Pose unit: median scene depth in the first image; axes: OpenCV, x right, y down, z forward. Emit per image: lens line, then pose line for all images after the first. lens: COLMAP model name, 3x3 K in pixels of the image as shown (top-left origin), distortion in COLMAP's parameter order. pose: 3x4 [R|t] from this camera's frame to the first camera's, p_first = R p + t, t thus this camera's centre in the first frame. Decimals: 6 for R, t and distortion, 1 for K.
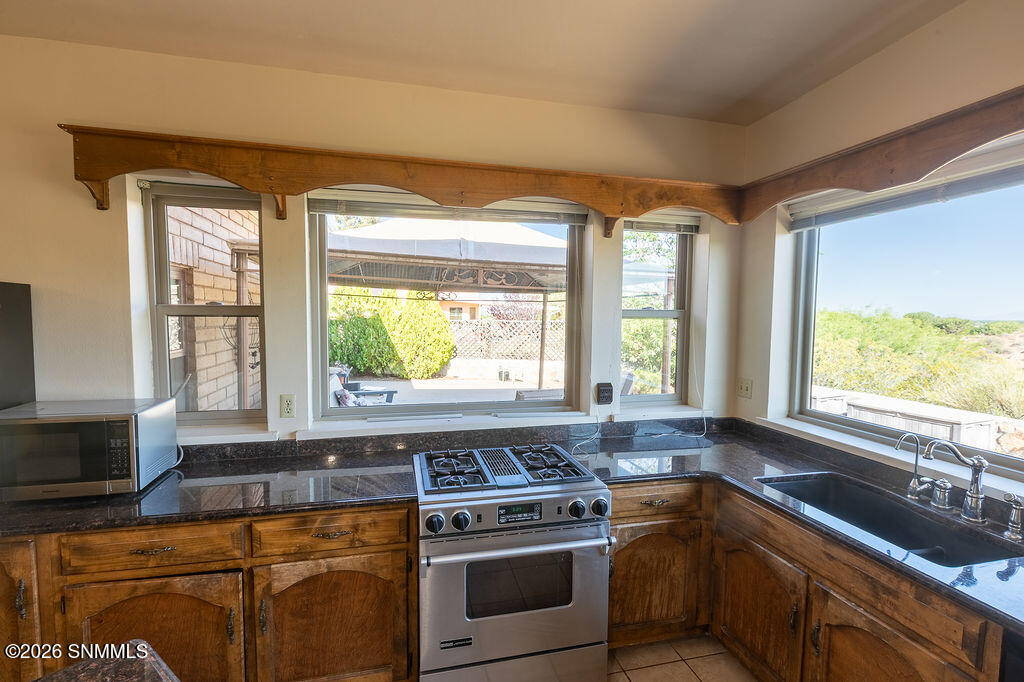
lens RADIAL K [[468.4, 0, 515.6], [0, 468.4, 343.1], [0, 0, 1]] dist [-0.003181, -0.000070]
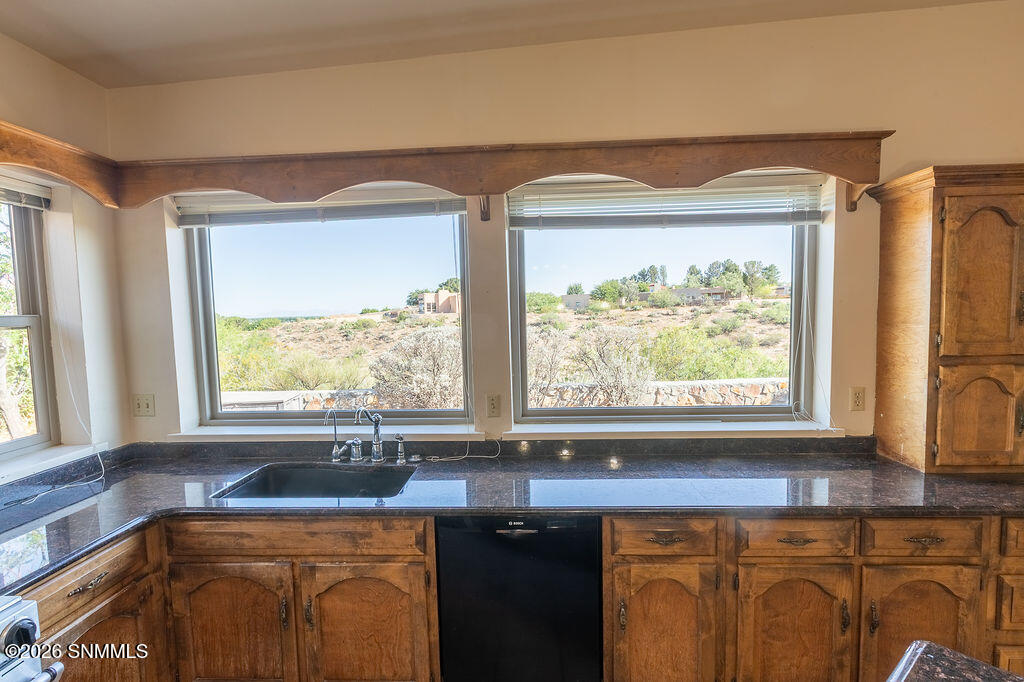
lens RADIAL K [[480.9, 0, 500.3], [0, 480.9, 344.8], [0, 0, 1]] dist [-0.002554, -0.000255]
pose [[0.305091, -0.086536, 0.948383, -0.138873], [0.089151, 0.994085, 0.062027, -0.009457], [-0.948141, 0.065625, 0.311001, 0.126147]]
